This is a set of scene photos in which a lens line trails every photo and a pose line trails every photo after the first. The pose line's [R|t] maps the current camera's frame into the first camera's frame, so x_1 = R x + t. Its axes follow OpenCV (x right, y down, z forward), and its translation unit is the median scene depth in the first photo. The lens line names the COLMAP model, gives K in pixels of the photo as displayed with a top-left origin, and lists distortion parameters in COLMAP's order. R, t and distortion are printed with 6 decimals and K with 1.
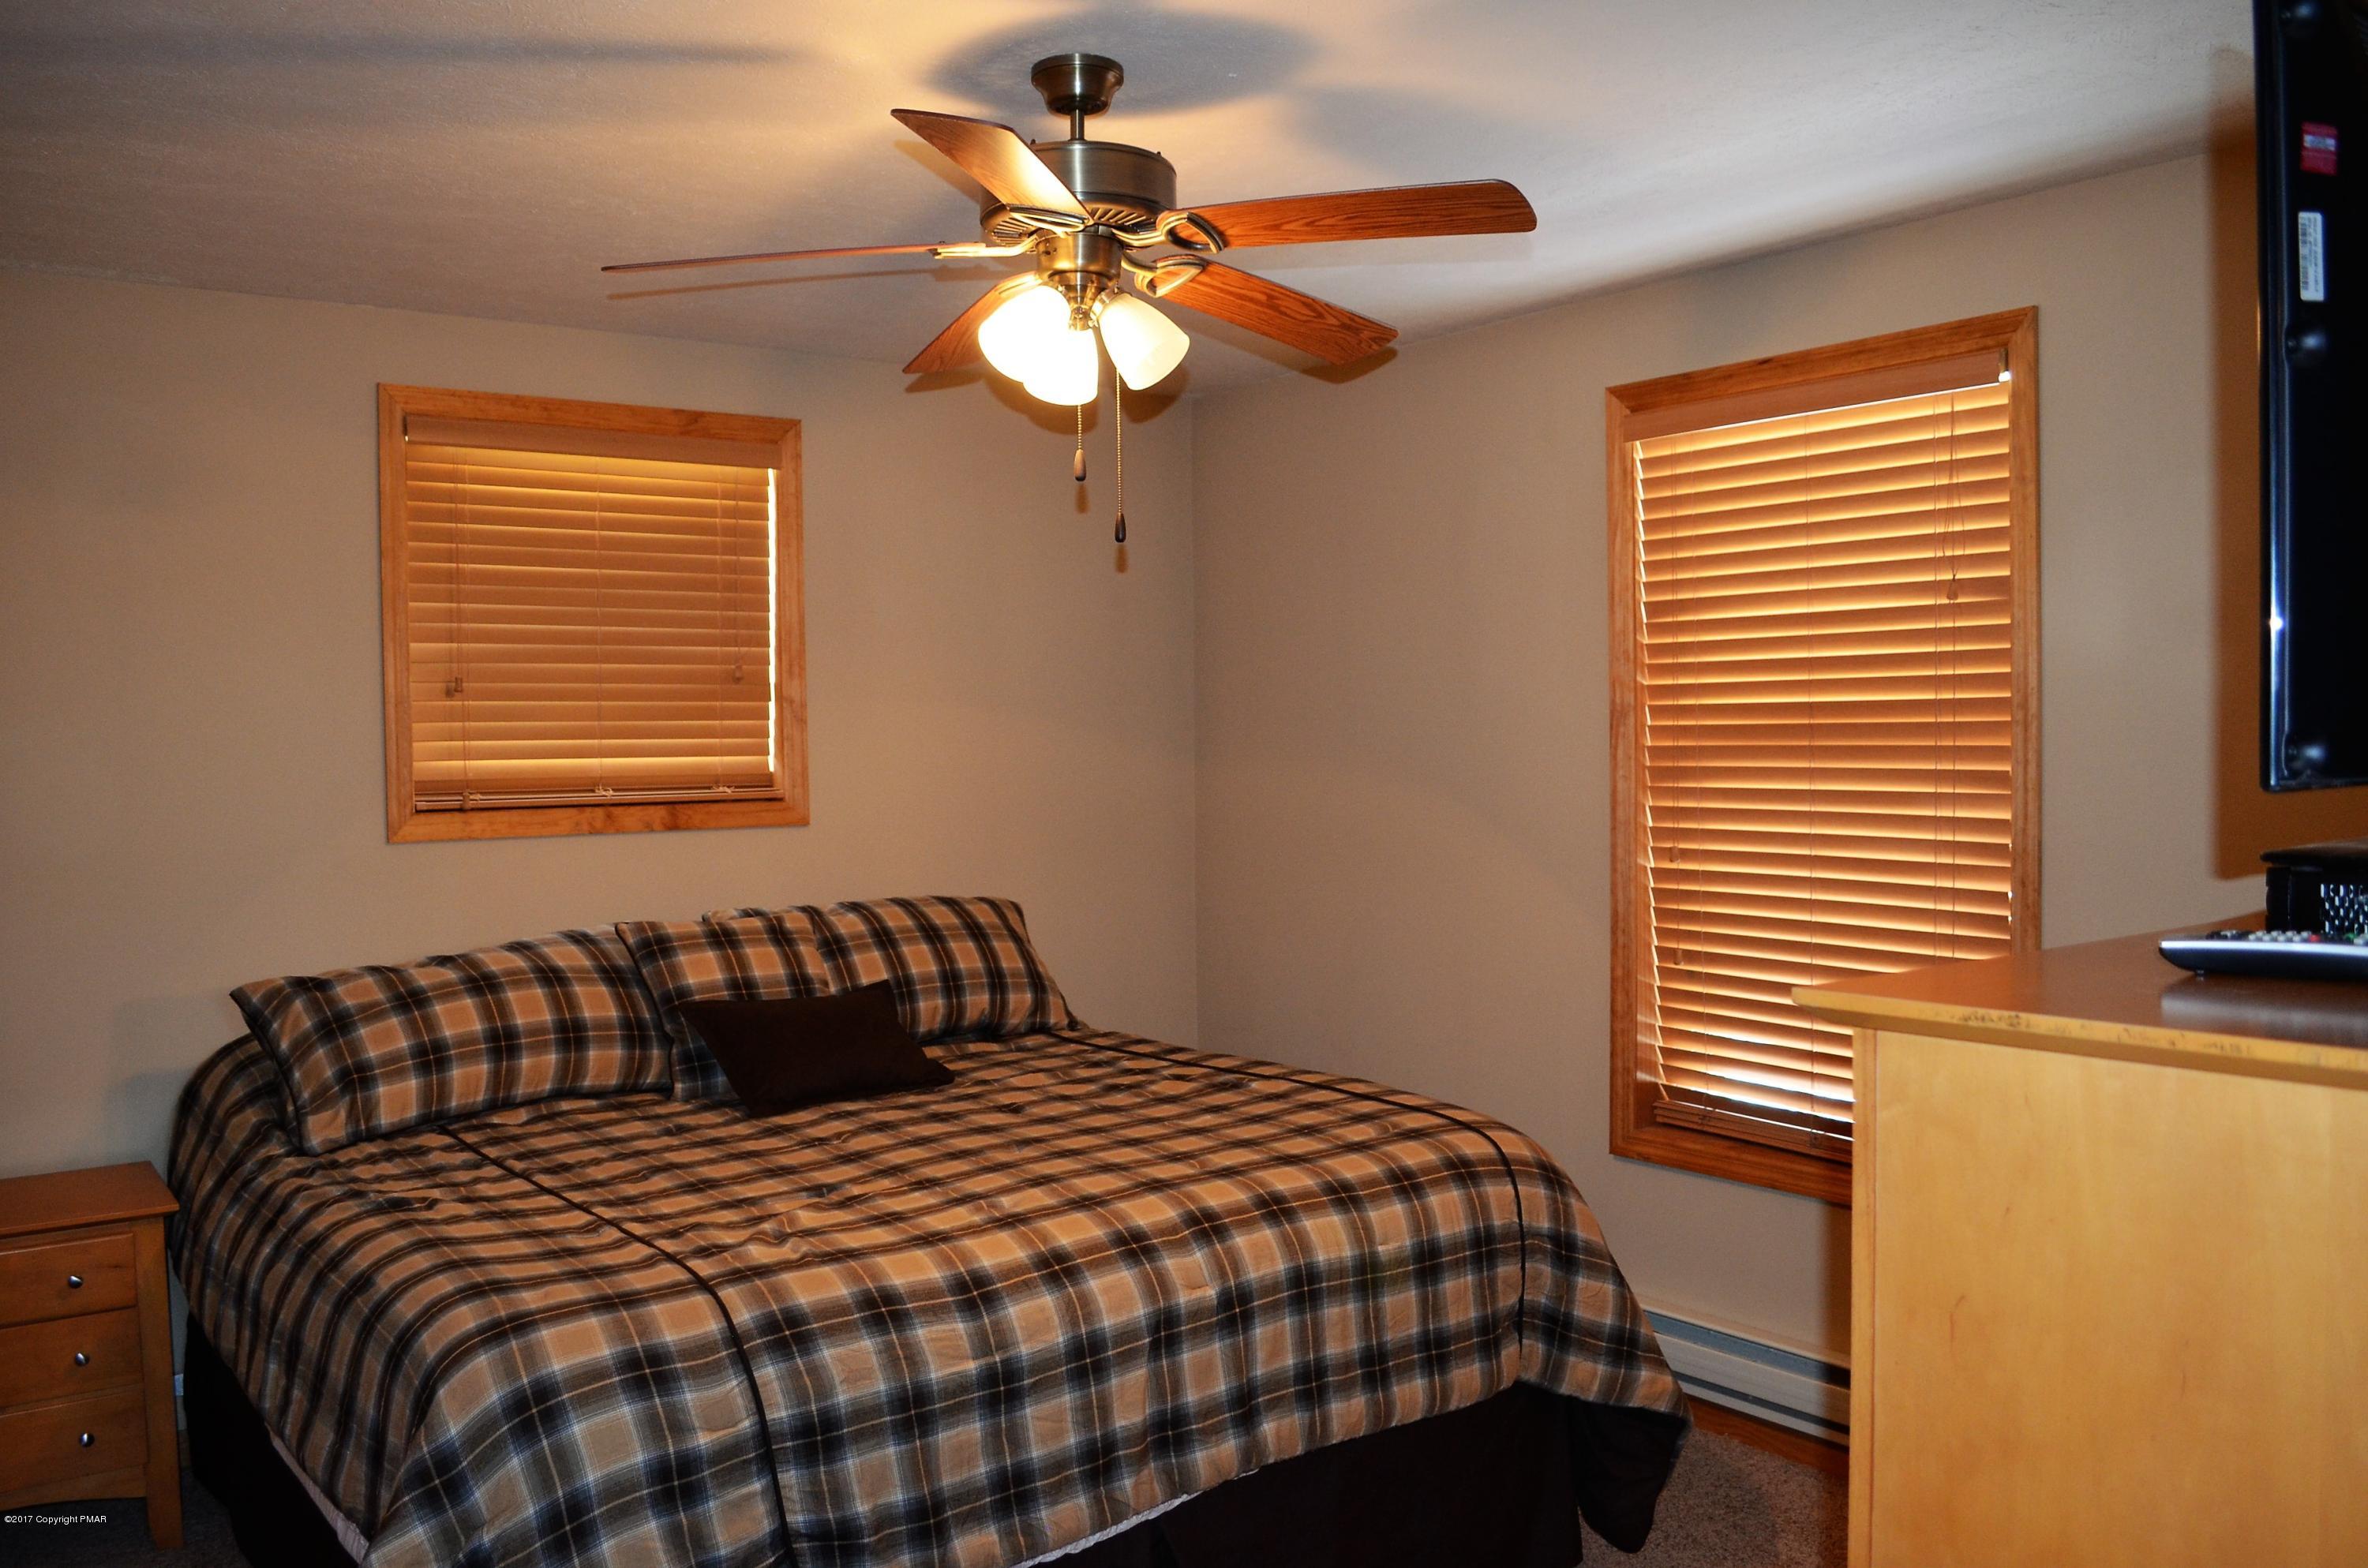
lens RADIAL K [[1866.7, 0, 1193.9], [0, 1866.7, 801.3], [0, 0, 1]] dist [-0.079251, 0.008678]
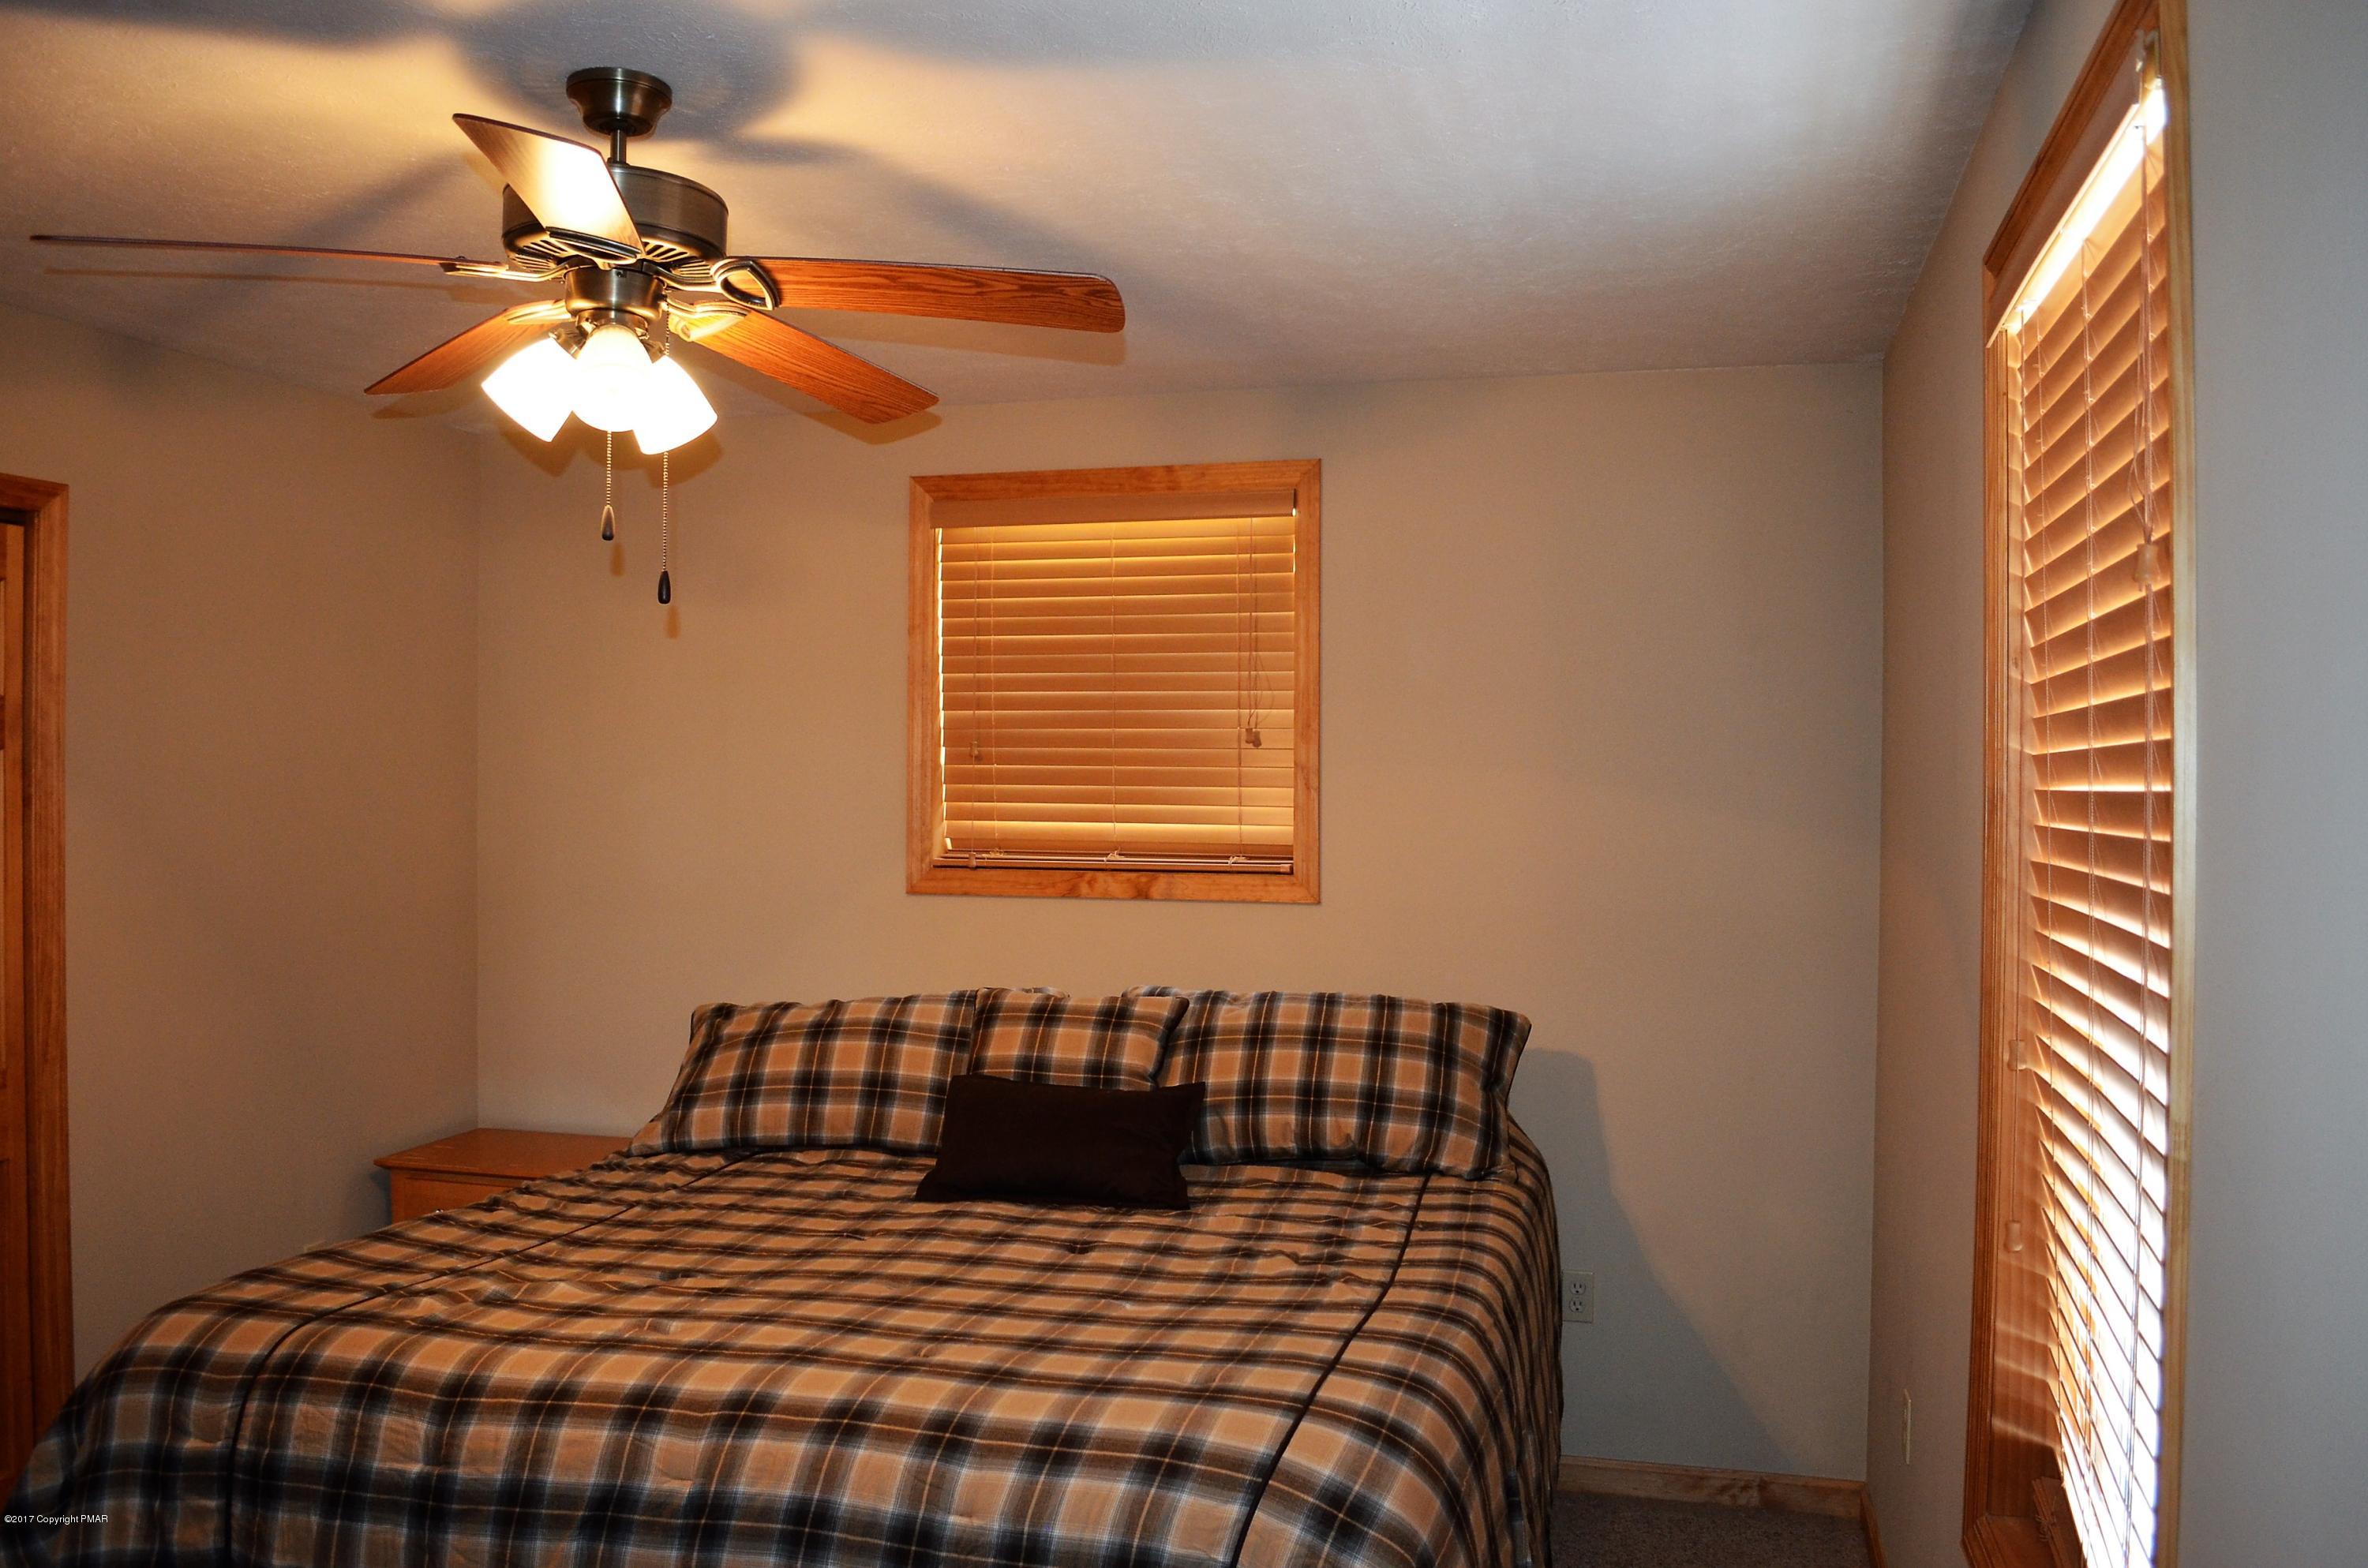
lens RADIAL K [[1866.7, 0, 1193.9], [0, 1866.7, 801.3], [0, 0, 1]] dist [-0.079251, 0.008678]
pose [[0.614861, 0.024396, -0.788258, 0.649116], [-0.043253, 0.999060, -0.002819, -0.044029], [0.787448, 0.035828, 0.615339, 0.536799]]
